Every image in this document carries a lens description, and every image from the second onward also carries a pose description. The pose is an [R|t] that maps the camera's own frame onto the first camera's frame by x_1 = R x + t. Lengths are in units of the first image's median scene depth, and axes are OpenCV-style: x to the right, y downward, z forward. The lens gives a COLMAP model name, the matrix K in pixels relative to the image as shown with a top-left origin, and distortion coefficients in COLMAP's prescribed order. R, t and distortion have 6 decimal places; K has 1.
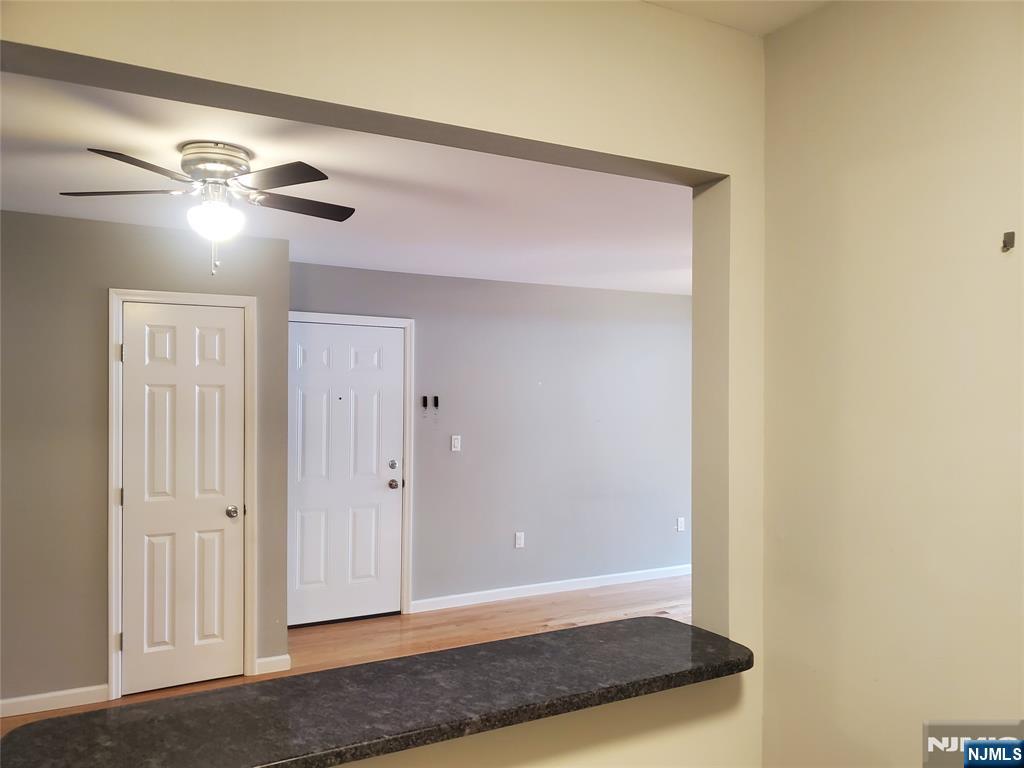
lens RADIAL K [[786.7, 0, 512.0], [0, 786.7, 384.0], [0, 0, 1]] dist [0.106103, -0.003126]
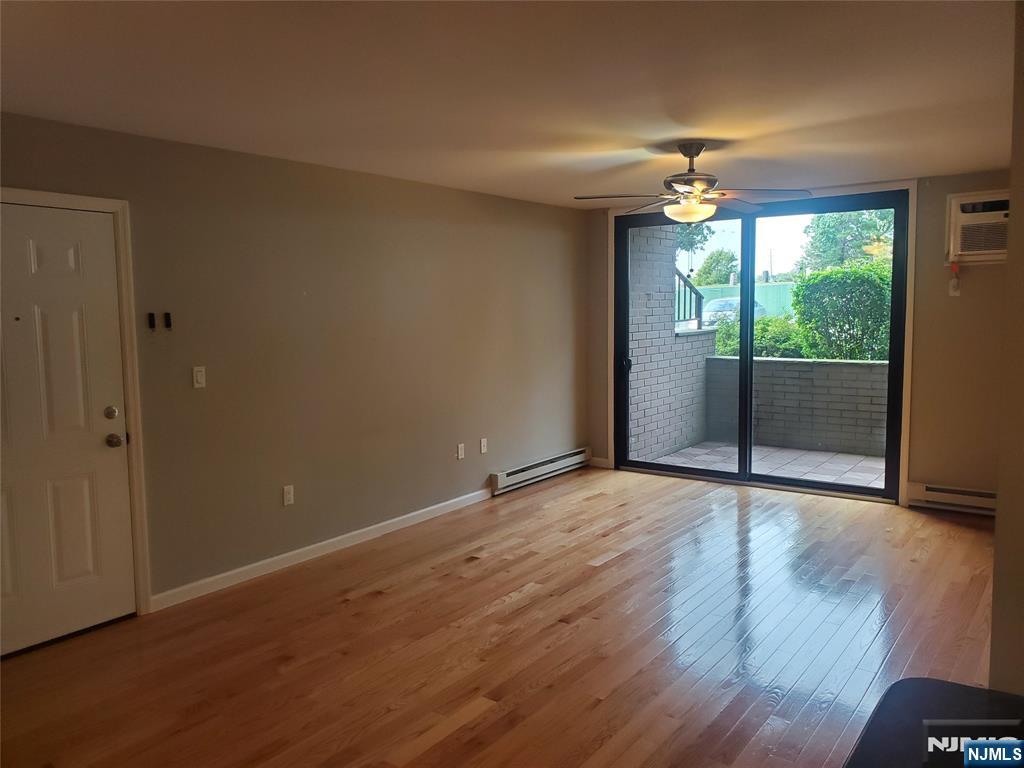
lens RADIAL K [[781.9, 0, 508.3], [0, 781.9, 380.2], [0, 0, 1]] dist [0.002404, -0.007733]
pose [[0.907389, -0.057257, 0.416373, -0.116503], [0.016068, 0.994679, 0.101765, 0.009355], [-0.419984, -0.085650, 0.903481, 0.232990]]
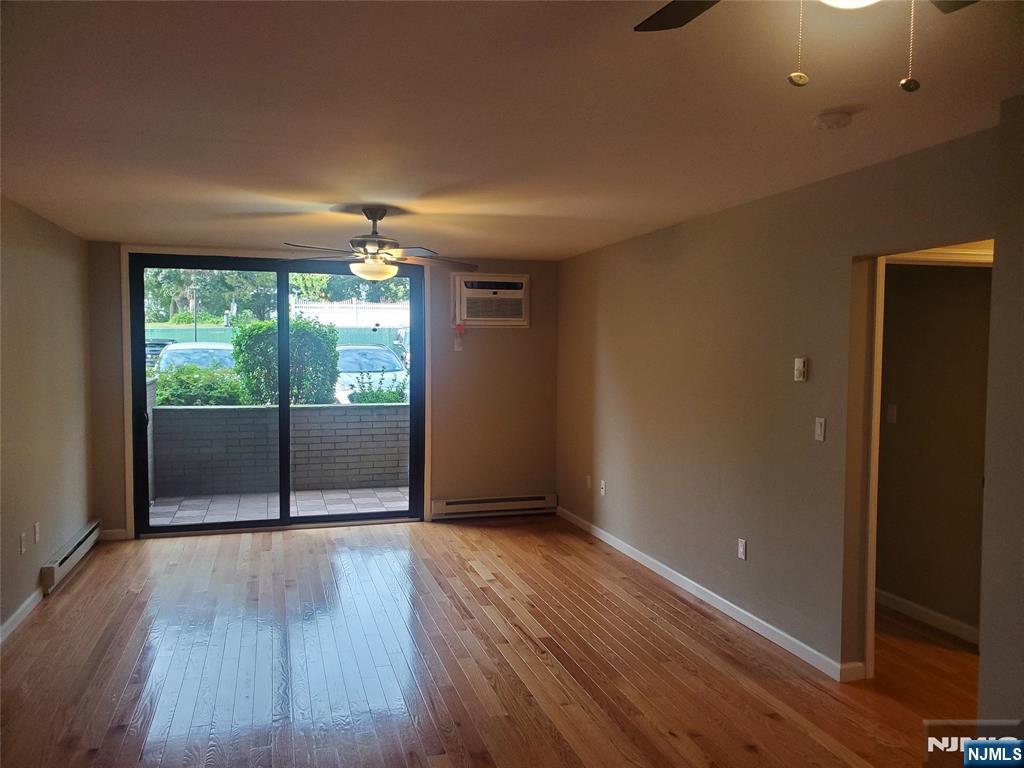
lens RADIAL K [[772.6, 0, 513.0], [0, 772.6, 405.5], [0, 0, 1]] dist [-0.001697, -0.002733]
pose [[0.191214, -0.074713, 0.978701, -0.402333], [-0.012441, 0.996834, 0.078528, 0.001703], [-0.981470, -0.027192, 0.189679, 0.561339]]
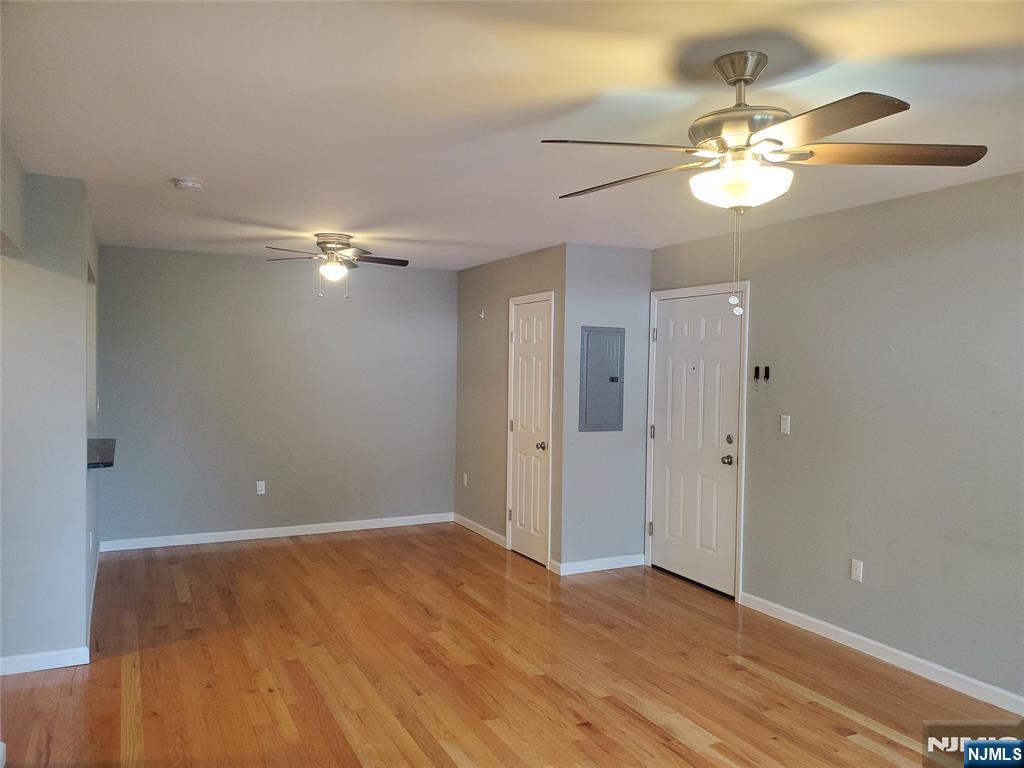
lens RADIAL K [[786.7, 0, 512.0], [0, 786.7, 384.0], [0, 0, 1]] dist [0.106103, -0.003126]
pose [[-0.035680, 0.021952, -0.999122, 0.791339], [0.002503, 0.999758, 0.021876, 0.014977], [0.999360, -0.001721, -0.035726, 0.767897]]
